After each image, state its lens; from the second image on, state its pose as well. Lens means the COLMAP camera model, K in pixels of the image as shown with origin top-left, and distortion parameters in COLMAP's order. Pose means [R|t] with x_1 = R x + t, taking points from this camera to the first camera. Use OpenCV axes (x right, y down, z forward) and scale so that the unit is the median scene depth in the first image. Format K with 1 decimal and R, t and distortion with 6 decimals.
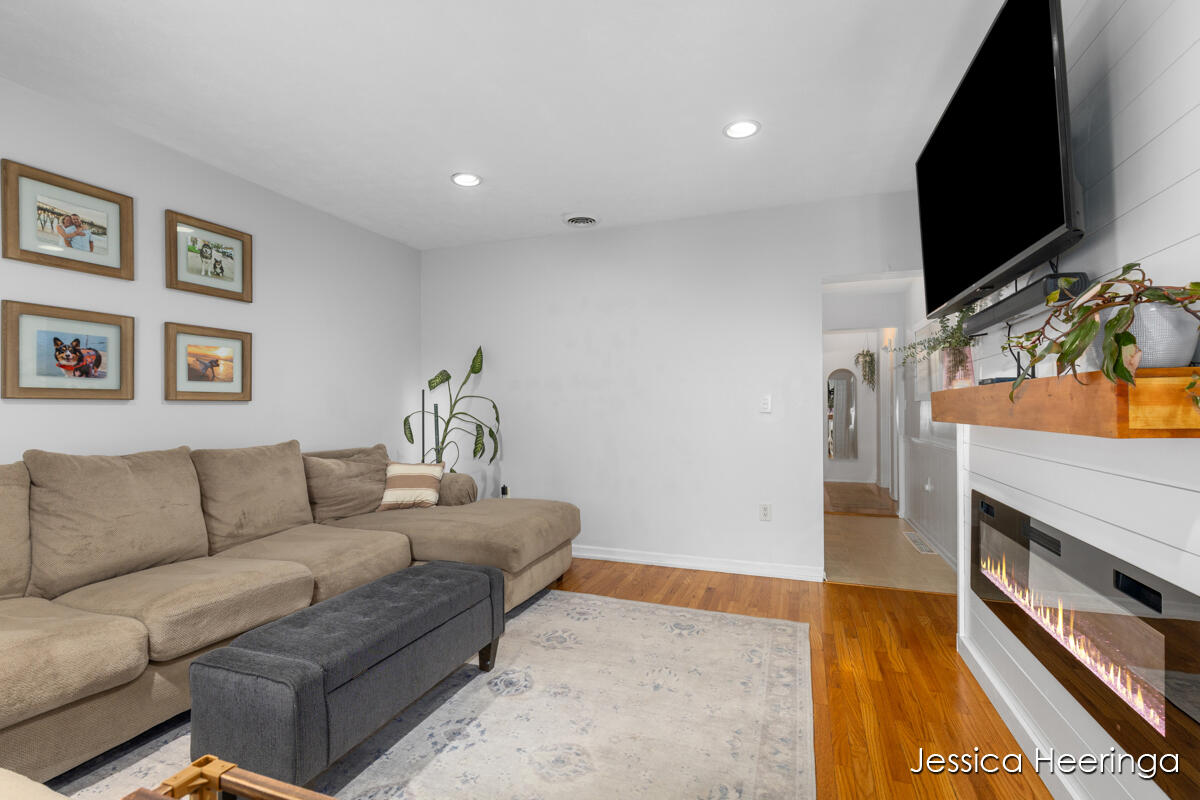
lens RADIAL K [[543.3, 0, 606.0], [0, 543.3, 402.3], [0, 0, 1]] dist [0.014161, -0.000533]
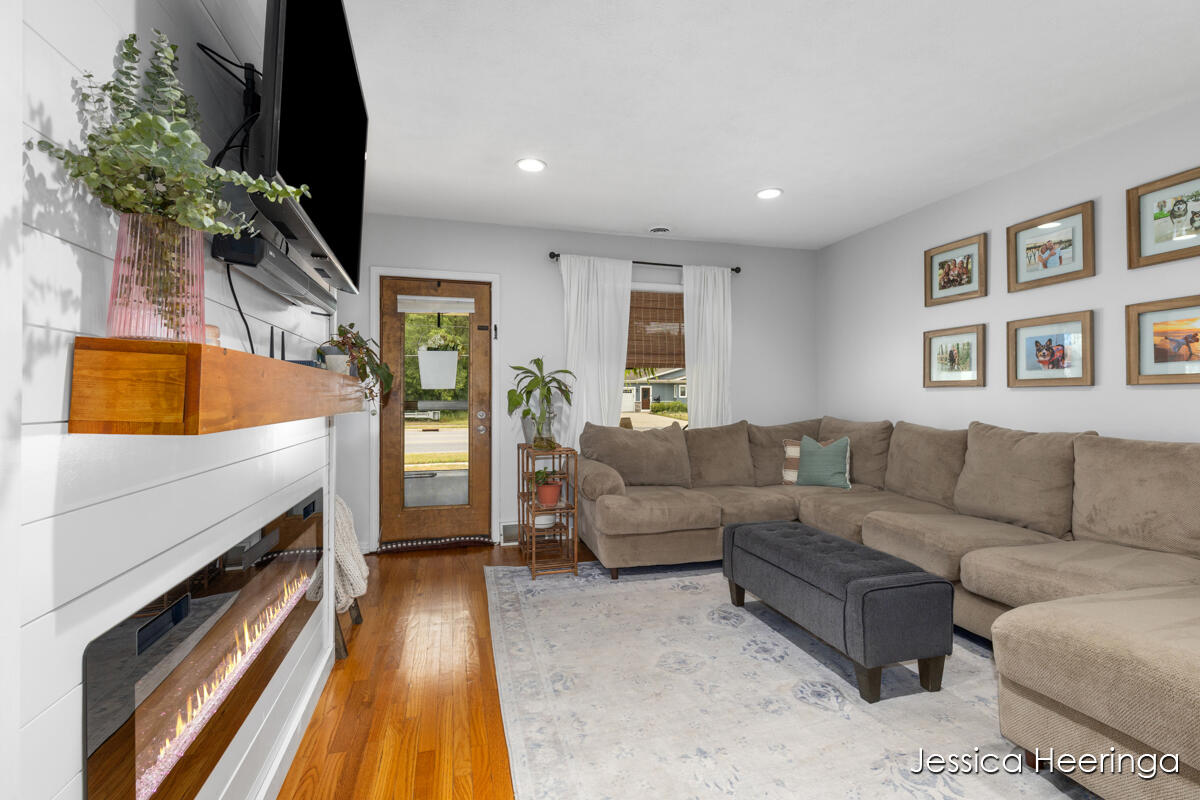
lens RADIAL K [[543.3, 0, 610.1], [0, 543.3, 393.5], [0, 0, 1]] dist [0.014161, -0.000533]
pose [[-0.806455, 0.004470, -0.591279, 0.531406], [0.015265, 0.999796, -0.013261, 0.010262], [0.591098, -0.019720, -0.806358, 1.255102]]
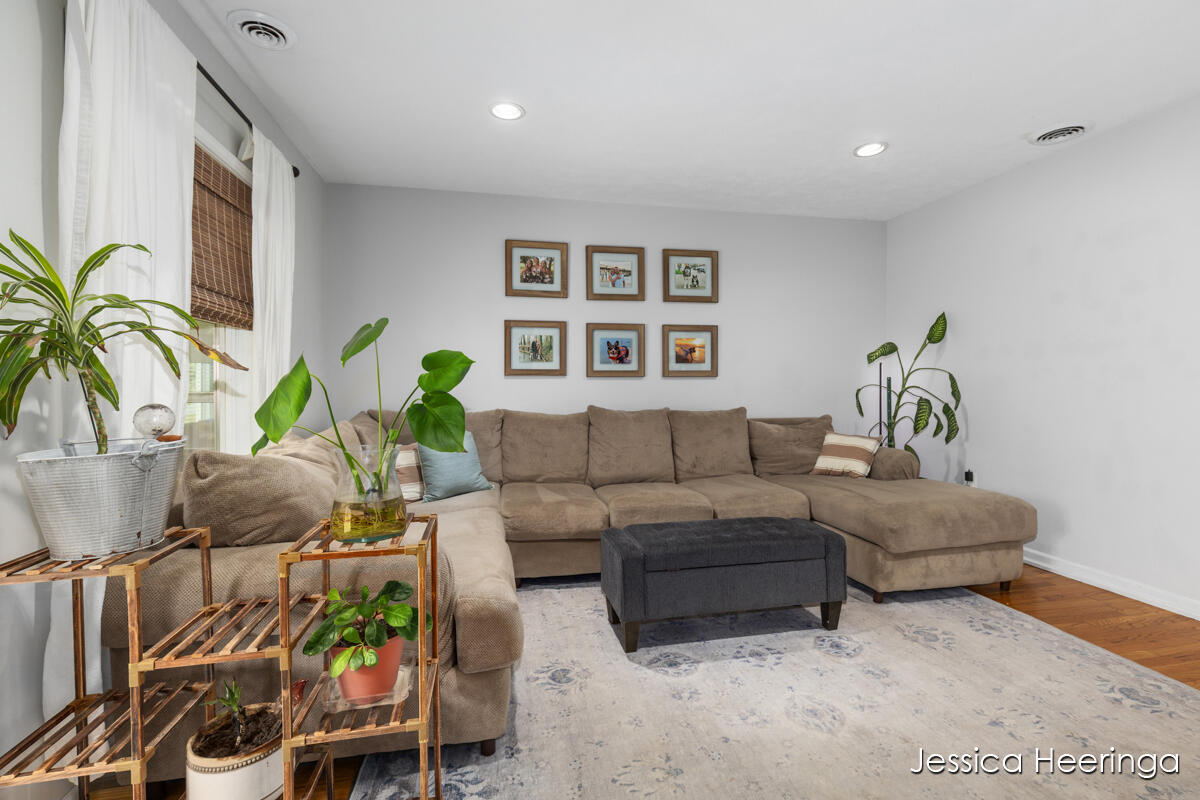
lens RADIAL K [[543.3, 0, 601.9], [0, 543.3, 391.8], [0, 0, 1]] dist [0.014161, -0.000533]
pose [[0.533485, 0.012363, -0.845719, 0.373062], [0.011364, 0.999698, 0.021782, 0.002809], [0.845733, -0.021231, 0.533184, 0.062002]]
